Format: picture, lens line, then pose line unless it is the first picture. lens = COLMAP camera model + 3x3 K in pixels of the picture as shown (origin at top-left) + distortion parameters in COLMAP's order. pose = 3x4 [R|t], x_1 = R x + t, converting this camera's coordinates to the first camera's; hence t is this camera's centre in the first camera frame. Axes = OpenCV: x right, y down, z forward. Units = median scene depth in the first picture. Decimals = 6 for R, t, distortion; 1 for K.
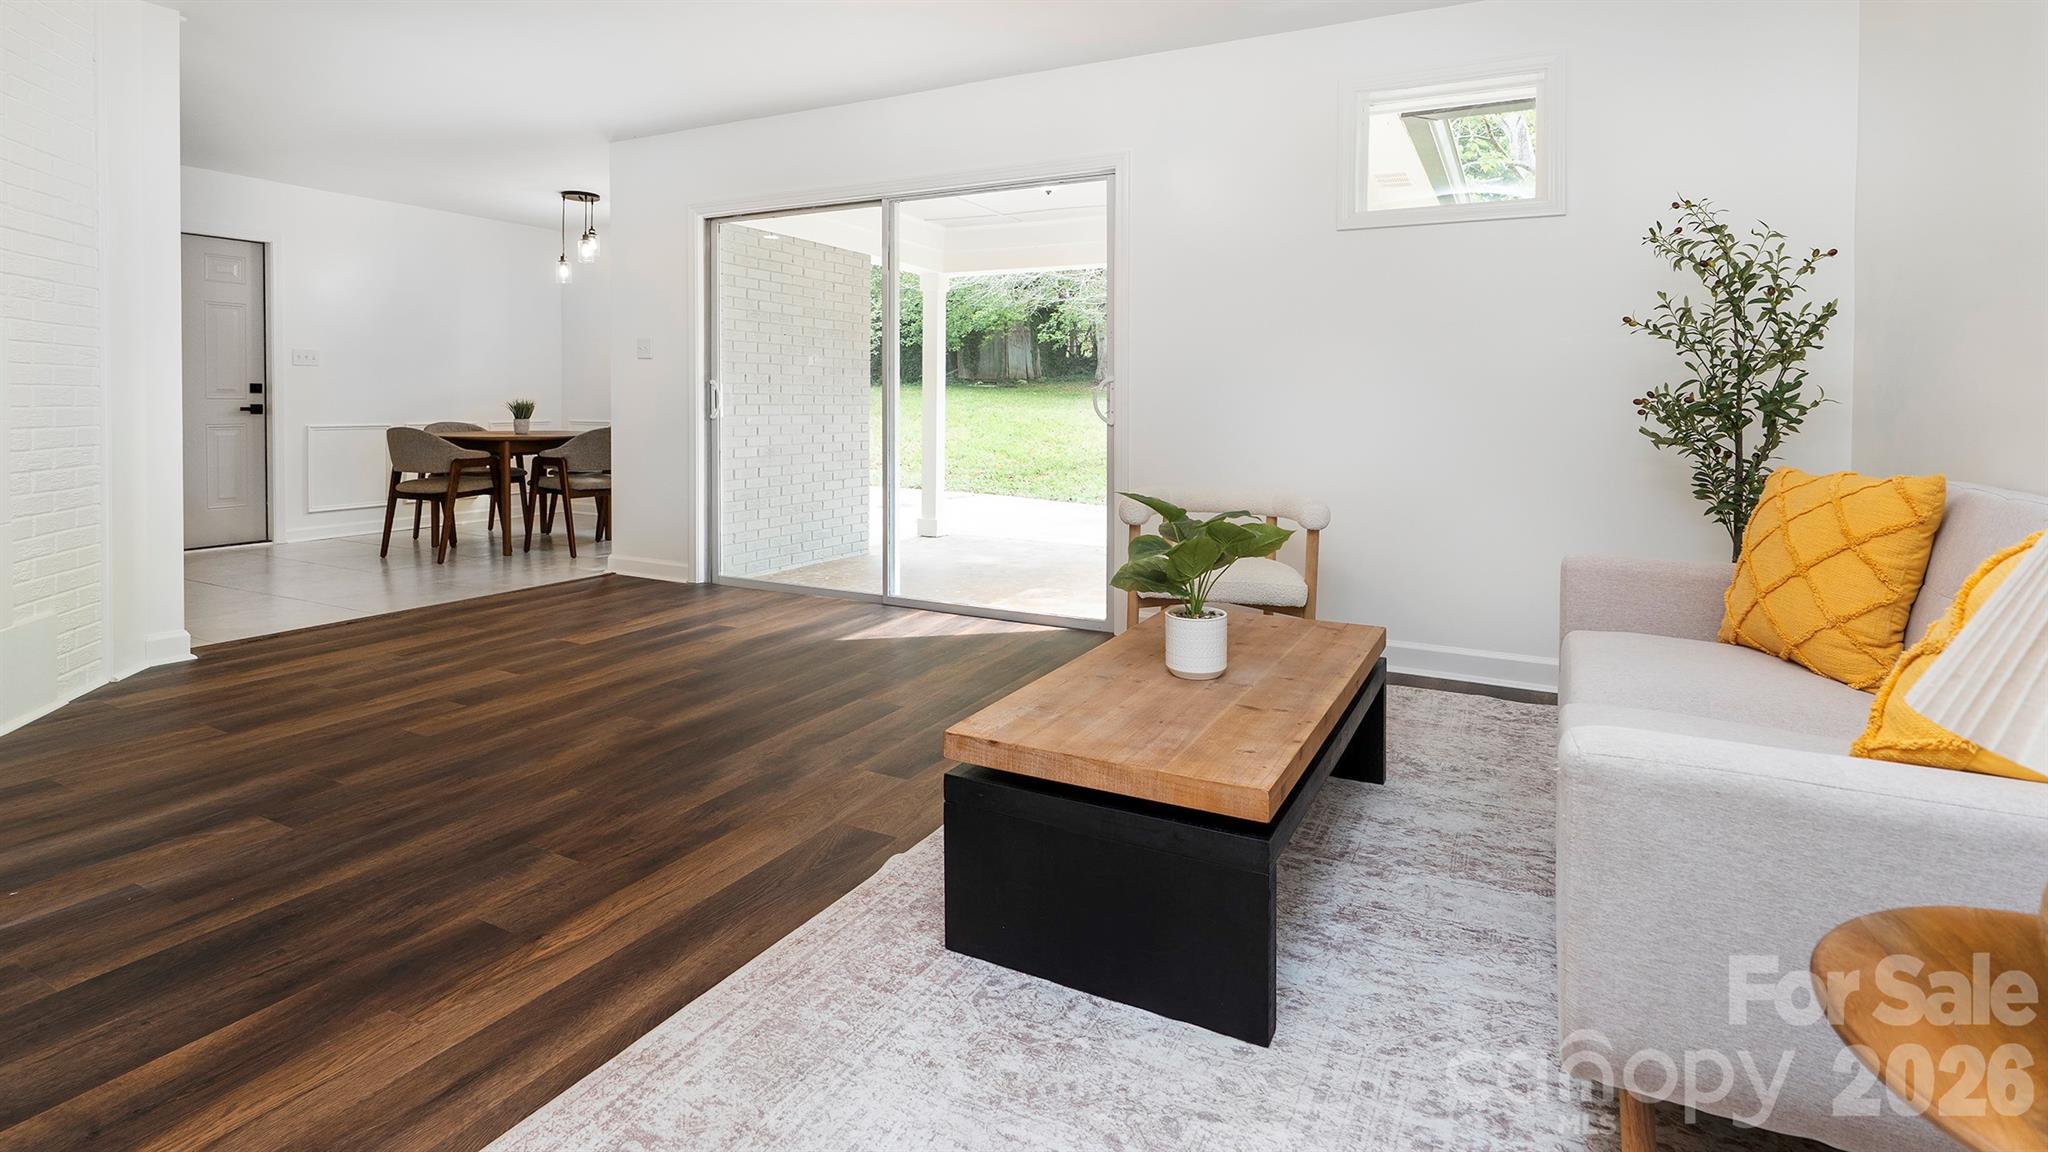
lens RADIAL K [[980.3, 0, 1017.3], [0, 980.3, 500.0], [0, 0, 1]] dist [-0.007535, 0.001785]
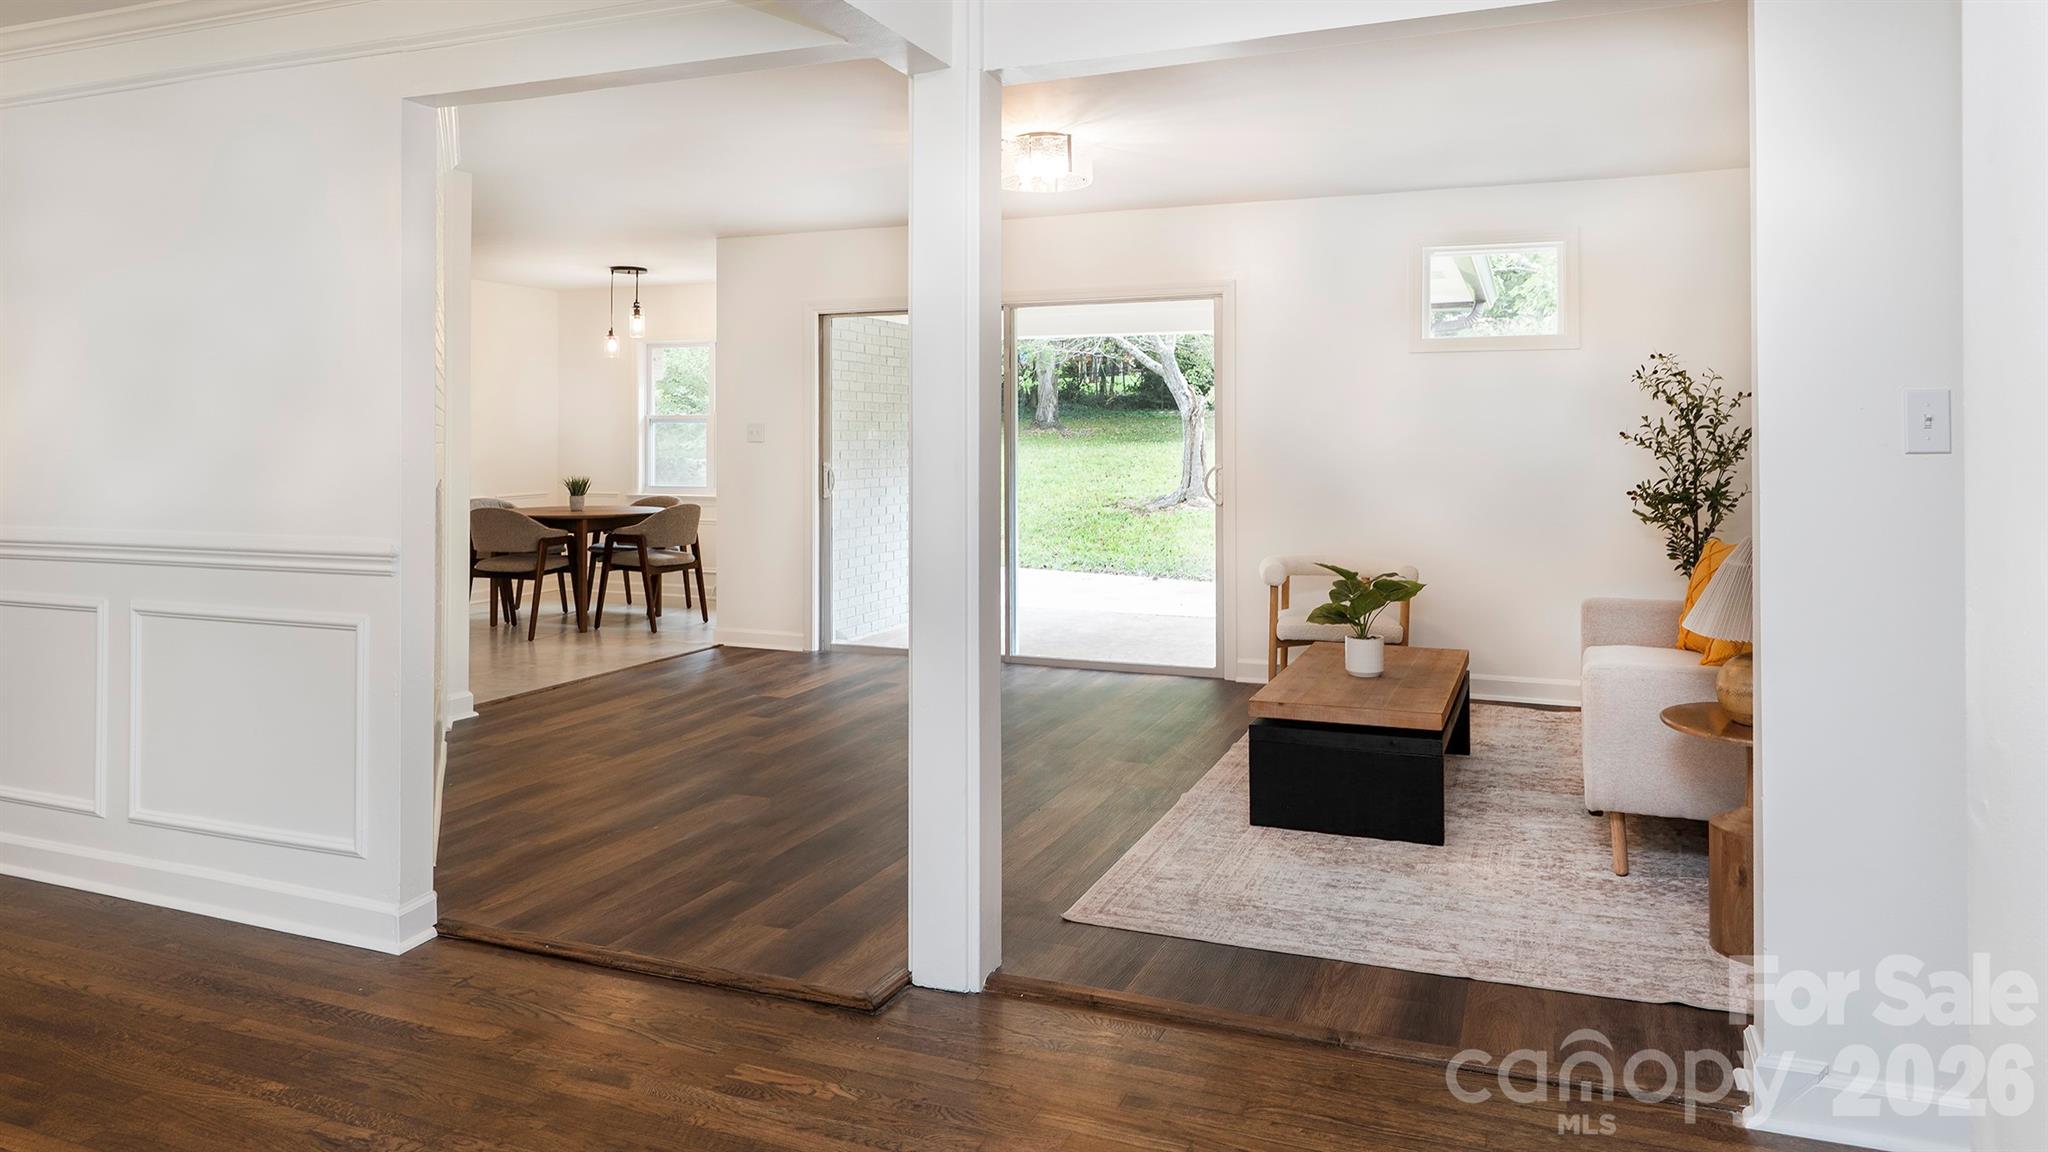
lens RADIAL K [[1217.7, 0, 1034.1], [0, 1217.7, 565.3], [0, 0, 1]] dist [-0.004112, 0.001481]
pose [[0.996160, -0.018546, 0.085566, -0.405989], [0.018609, 0.999827, 0.000064, -0.010008], [-0.085552, 0.001529, 0.996333, -0.729306]]
